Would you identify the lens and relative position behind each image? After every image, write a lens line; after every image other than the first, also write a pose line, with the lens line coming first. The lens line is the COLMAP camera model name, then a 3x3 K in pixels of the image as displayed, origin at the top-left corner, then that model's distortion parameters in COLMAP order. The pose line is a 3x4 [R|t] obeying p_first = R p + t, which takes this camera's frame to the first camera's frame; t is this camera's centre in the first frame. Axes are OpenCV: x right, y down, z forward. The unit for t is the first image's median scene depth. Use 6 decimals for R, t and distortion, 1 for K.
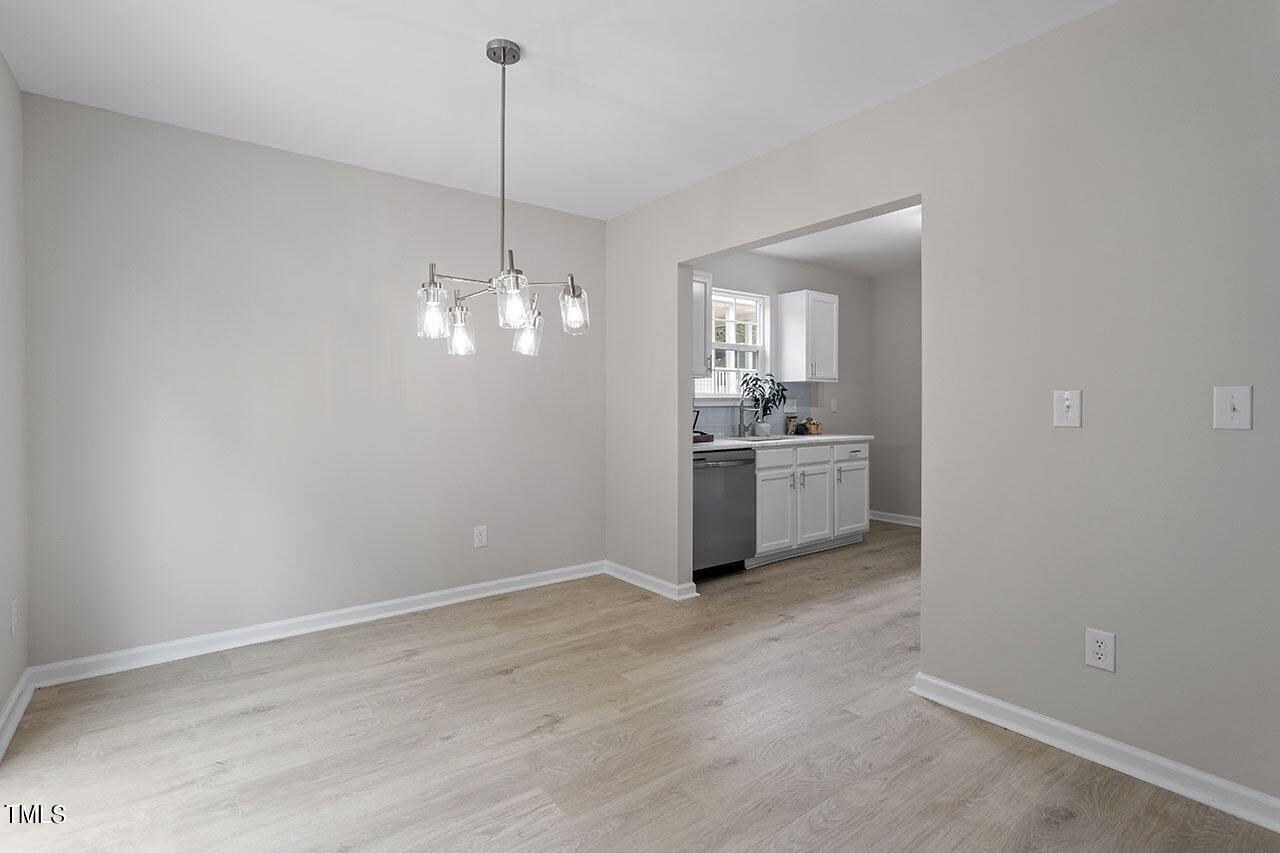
lens RADIAL K [[614.3, 0, 645.4], [0, 614.3, 398.2], [0, 0, 1]] dist [-0.000241, -0.000844]
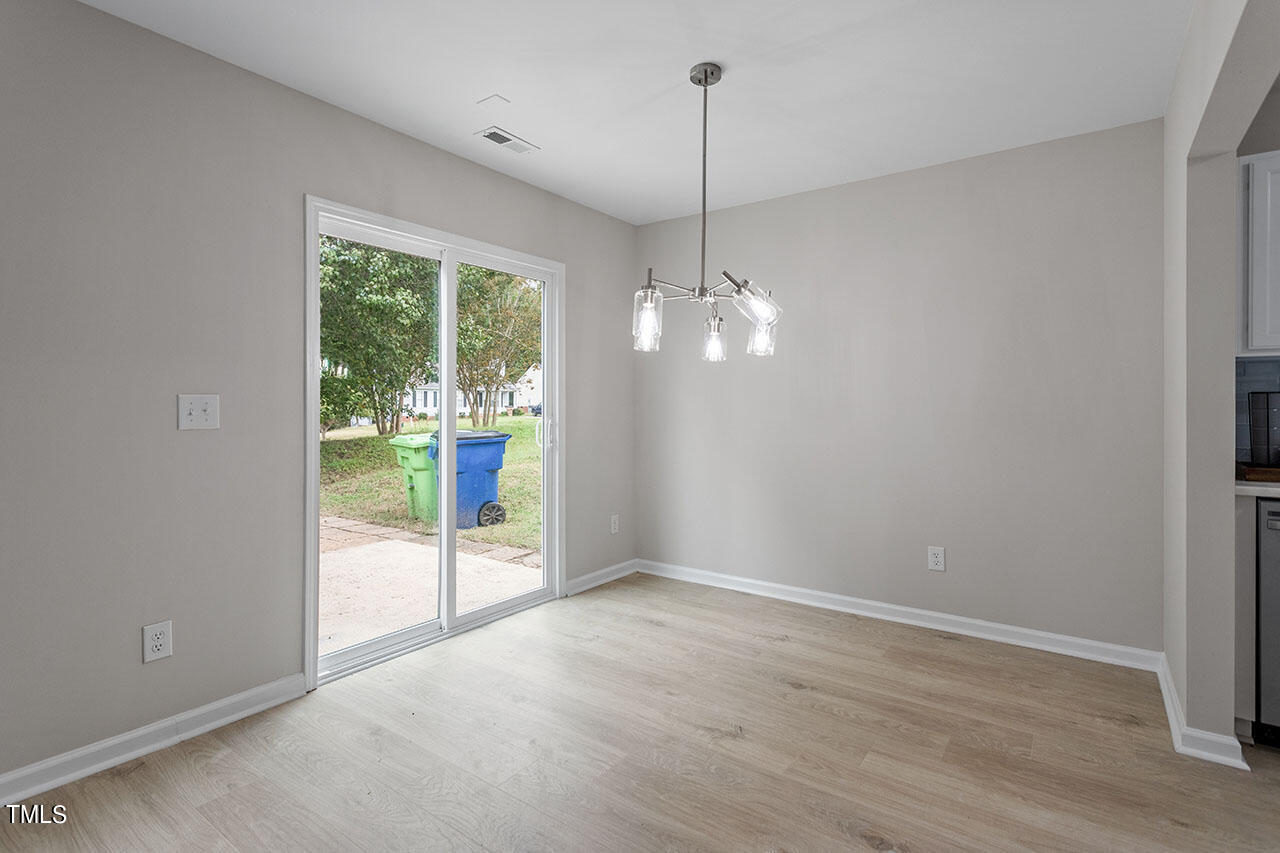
lens RADIAL K [[615.8, 0, 643.9], [0, 615.8, 391.3], [0, 0, 1]] dist [-0.002727, -0.000712]
pose [[0.289850, -0.020523, -0.956852, 0.628244], [0.007349, 0.999788, -0.019218, 0.003716], [0.957044, -0.001461, 0.289939, 0.493084]]
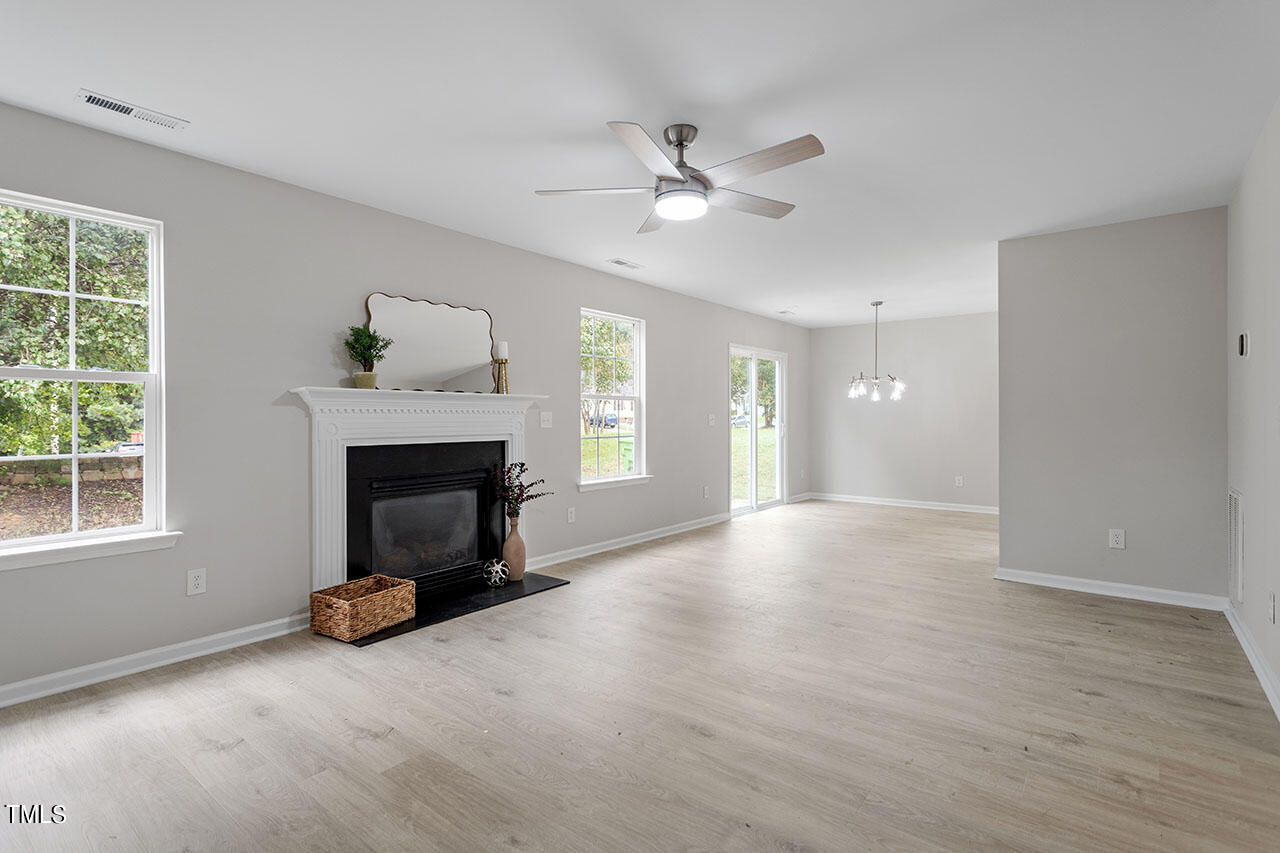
lens RADIAL K [[614.3, 0, 645.4], [0, 614.3, 398.2], [0, 0, 1]] dist [-0.000241, -0.000844]
pose [[0.245453, -0.030125, -0.968940, 2.062679], [0.009536, 0.999544, -0.028661, -0.007323], [0.969362, -0.002205, 0.245628, -0.737041]]
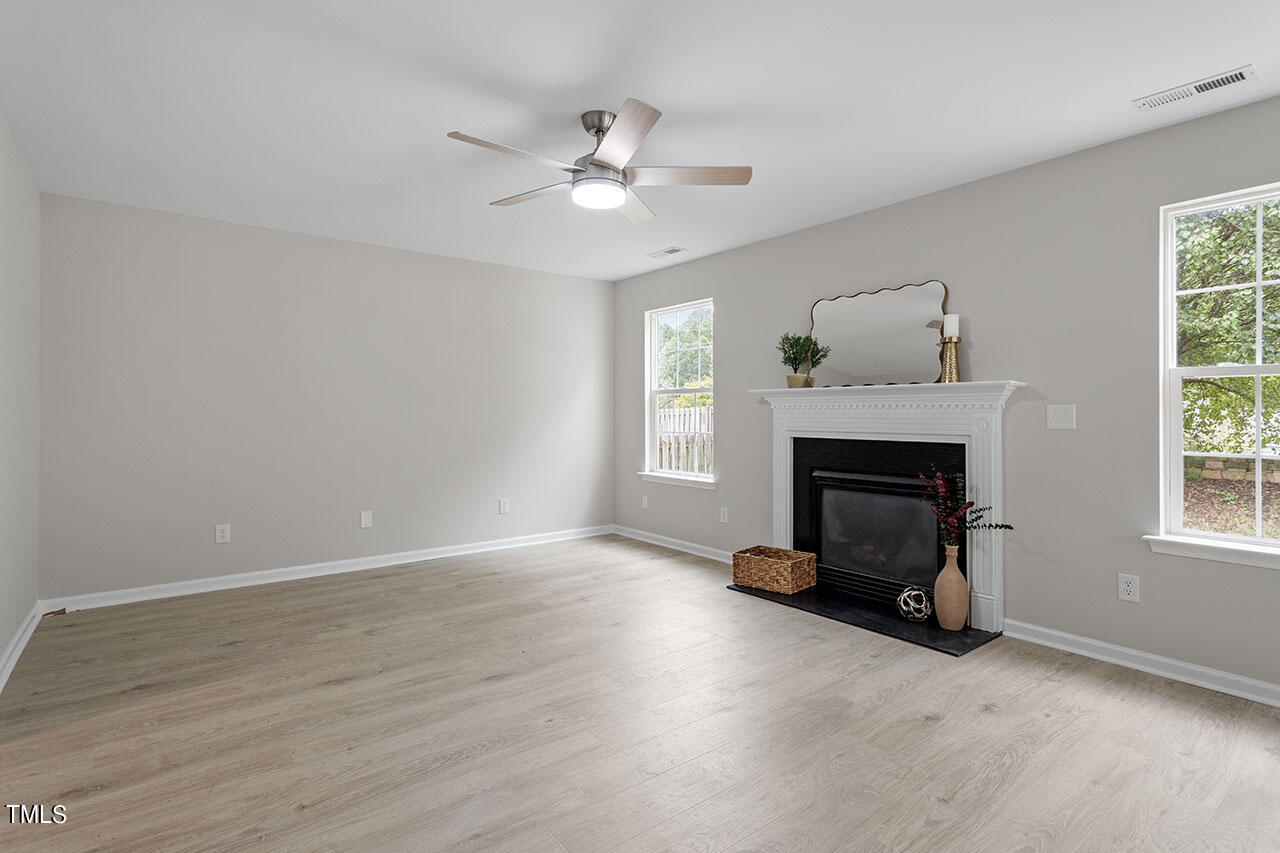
lens RADIAL K [[623.4, 0, 635.3], [0, 623.4, 398.2], [0, 0, 1]] dist [-0.000187, 0.000191]
pose [[-0.999999, -0.000889, -0.000650, 1.008372], [-0.000867, 0.999455, -0.032984, 0.005597], [0.000679, -0.032984, -0.999456, 0.598451]]
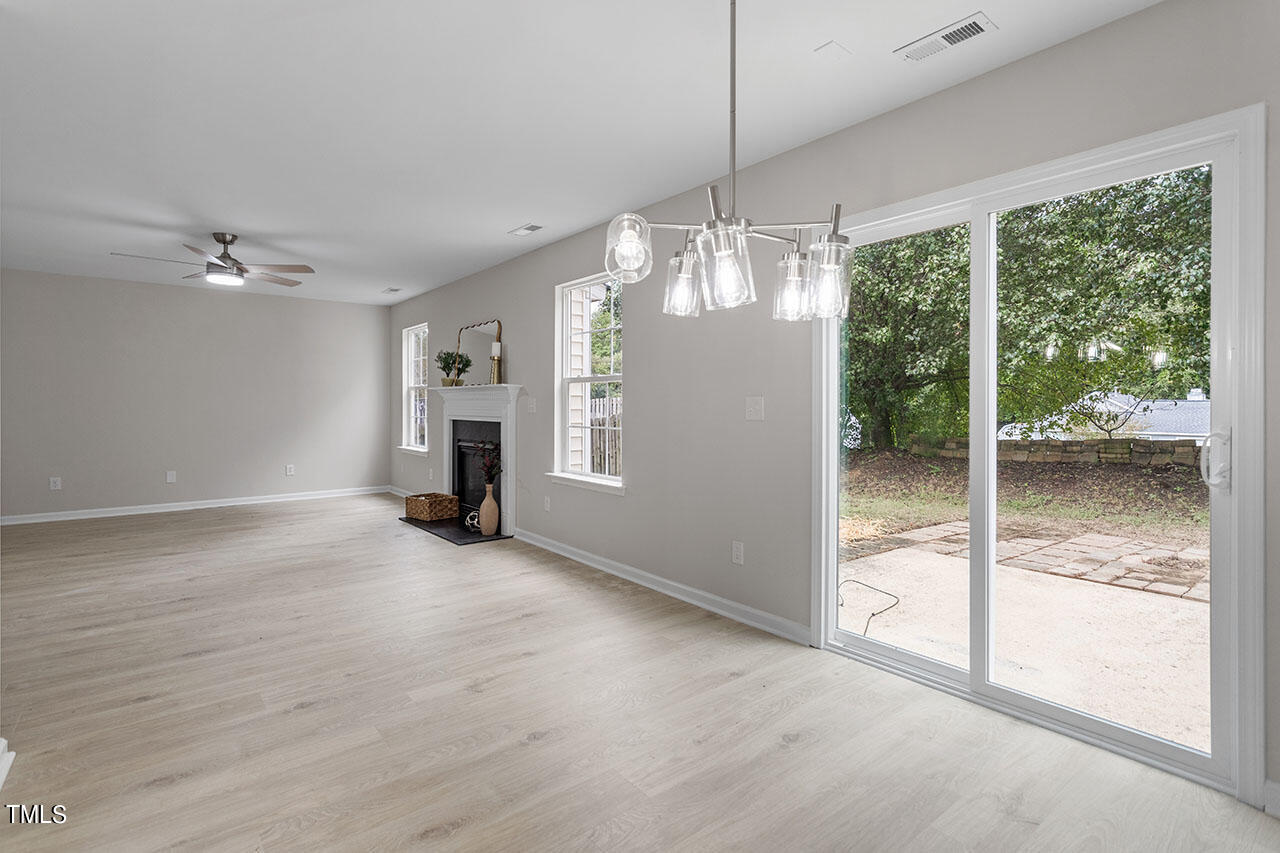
lens RADIAL K [[614.3, 0, 645.4], [0, 614.3, 398.2], [0, 0, 1]] dist [-0.000241, -0.000844]
pose [[-0.999649, -0.001263, -0.026449, -0.097071], [-0.000775, 0.999830, -0.018439, 0.014080], [0.026468, -0.018412, -0.999480, 1.380766]]
